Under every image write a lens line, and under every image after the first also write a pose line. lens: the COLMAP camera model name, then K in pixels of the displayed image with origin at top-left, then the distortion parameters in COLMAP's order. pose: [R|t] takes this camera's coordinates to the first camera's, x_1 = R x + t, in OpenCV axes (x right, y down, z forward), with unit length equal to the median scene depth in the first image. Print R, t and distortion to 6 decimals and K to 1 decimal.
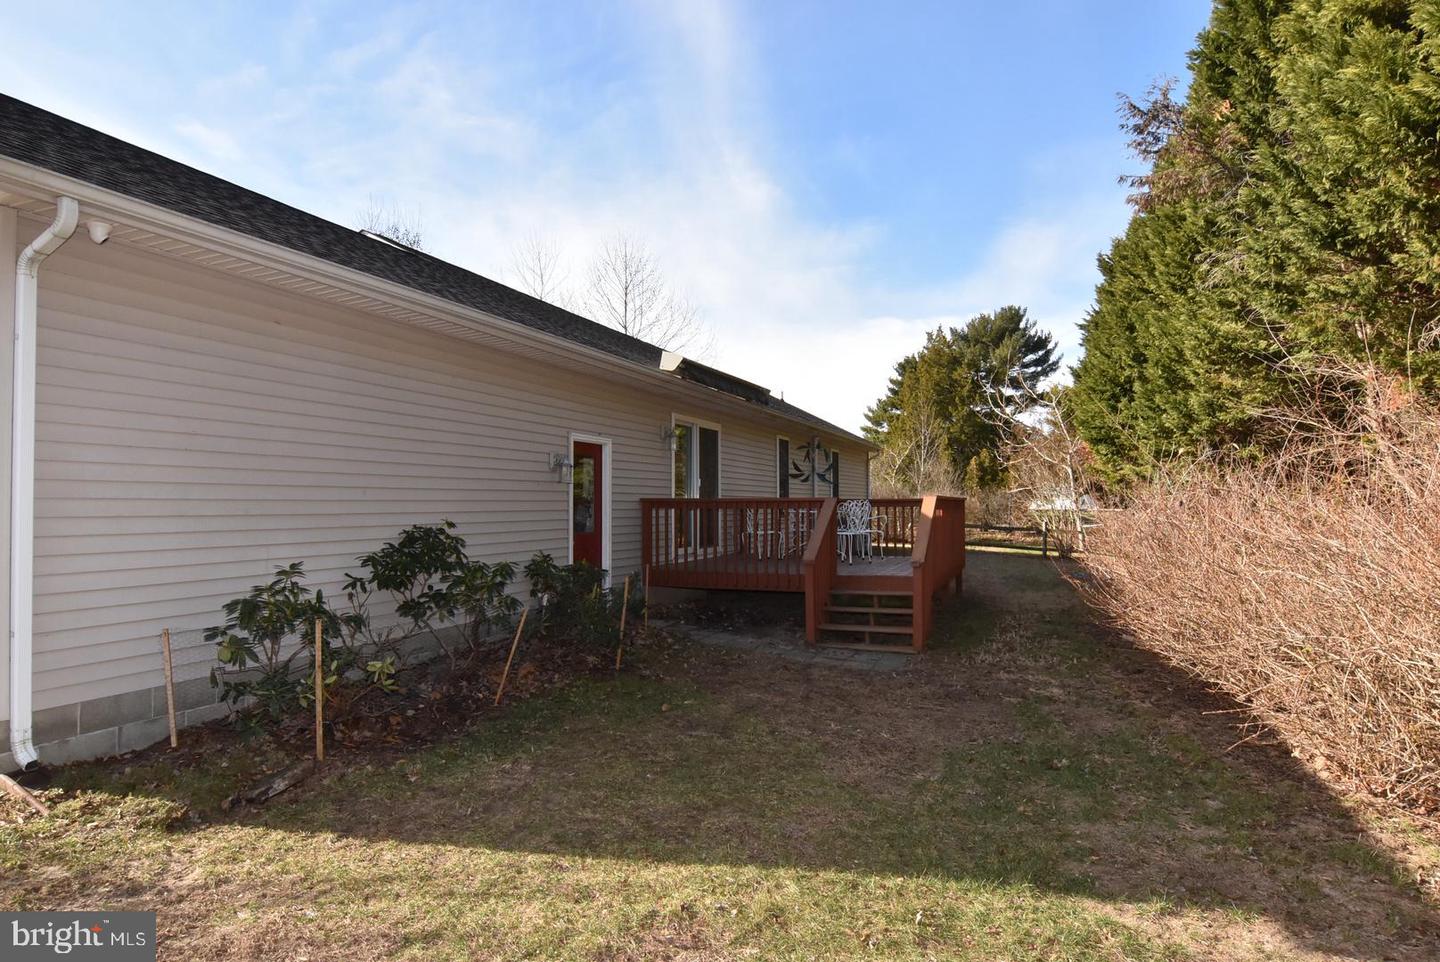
lens RADIAL K [[848.2, 0, 715.5], [0, 848.2, 484.1], [0, 0, 1]] dist [0.000033, -0.000575]
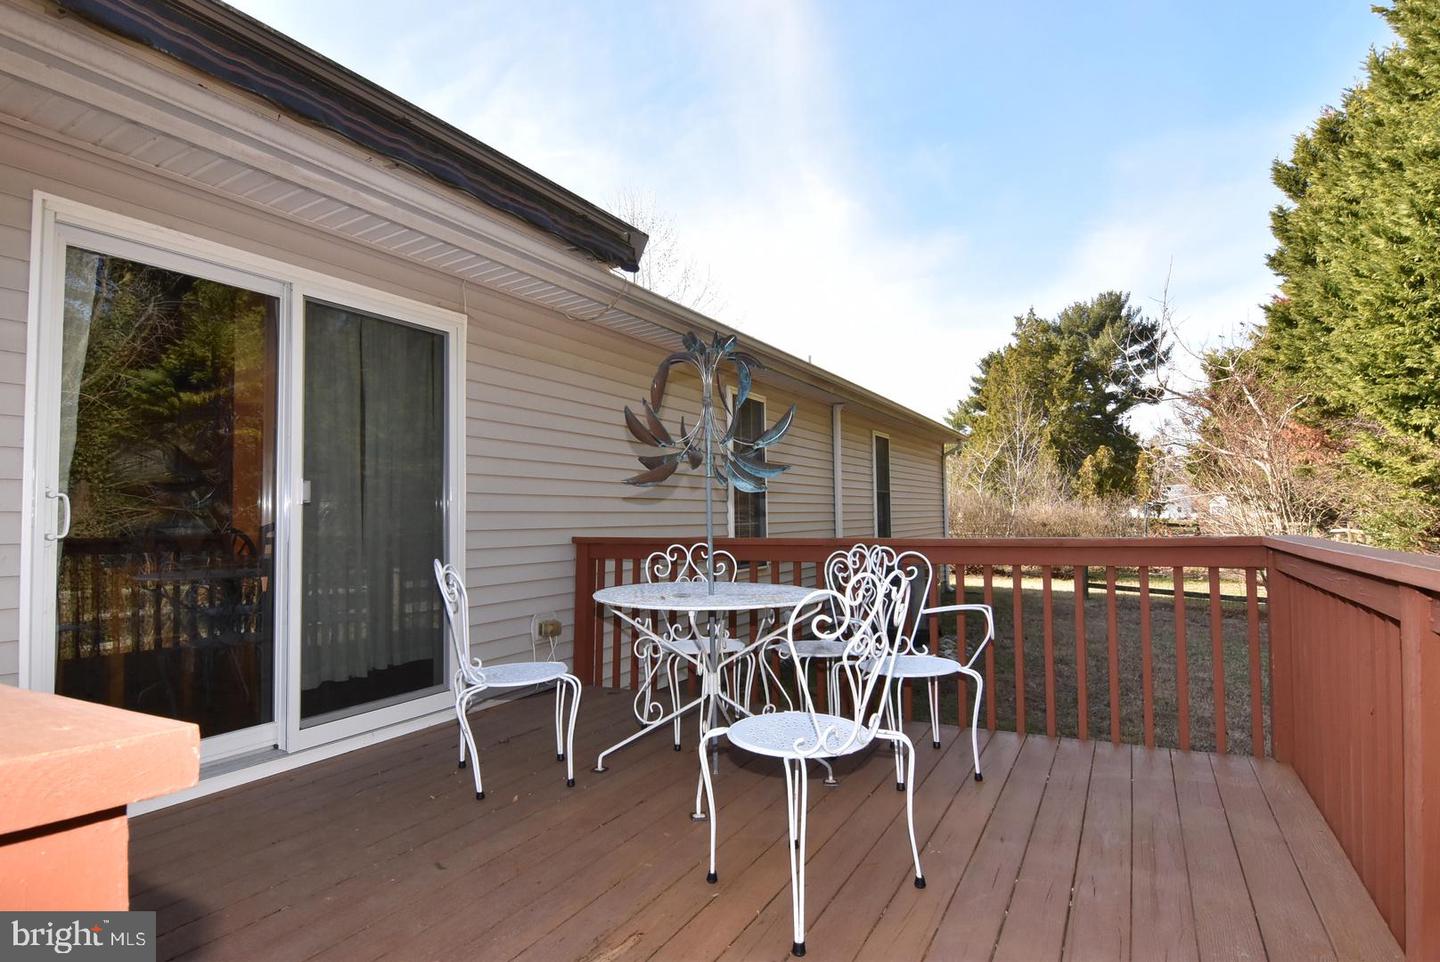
lens RADIAL K [[761.9, 0, 726.8], [0, 761.9, 486.3], [0, 0, 1]] dist [-0.006639, -0.008655]
pose [[0.993955, -0.011599, -0.109177, 0.032916], [0.010240, 0.999863, -0.013006, 0.000492], [0.109313, 0.011810, 0.993937, 0.167389]]
